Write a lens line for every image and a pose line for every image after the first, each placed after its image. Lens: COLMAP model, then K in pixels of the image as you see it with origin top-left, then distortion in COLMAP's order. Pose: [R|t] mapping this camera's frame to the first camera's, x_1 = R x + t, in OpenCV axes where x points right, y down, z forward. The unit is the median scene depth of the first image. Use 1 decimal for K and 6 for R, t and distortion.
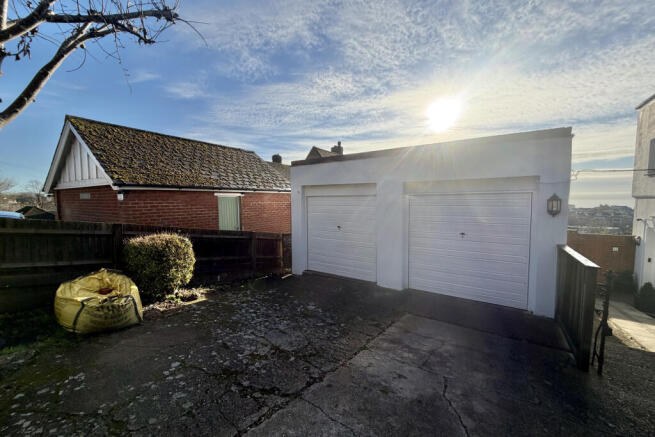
lens RADIAL K [[264.0, 0, 322.6], [0, 264.0, 219.4], [0, 0, 1]] dist [-0.003466, -0.000653]
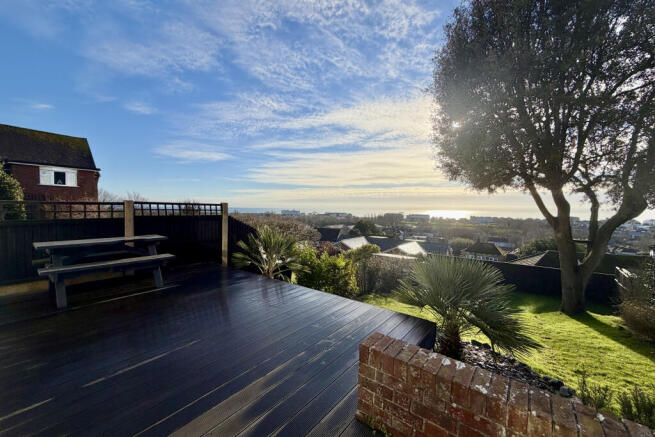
lens RADIAL K [[264.0, 0, 321.5], [0, 264.0, 221.5], [0, 0, 1]] dist [-0.003466, -0.000653]
pose [[0.999400, 0.020320, -0.028035, 0.268464], [-0.021015, 0.999474, -0.024704, 0.000888], [0.027518, 0.025279, 0.999302, -0.070401]]
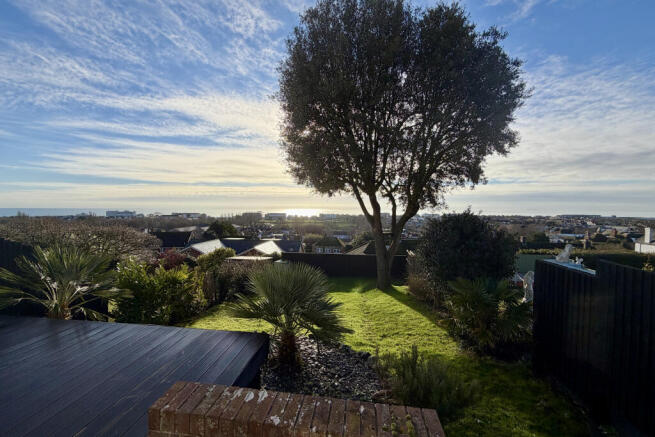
lens RADIAL K [[264.0, 0, 329.5], [0, 264.0, 223.3], [0, 0, 1]] dist [-0.003466, -0.000653]
pose [[0.866633, -0.017829, 0.498627, 0.277903], [0.027530, 0.999548, -0.012107, -0.003866], [-0.498186, 0.024219, 0.866732, -0.069478]]
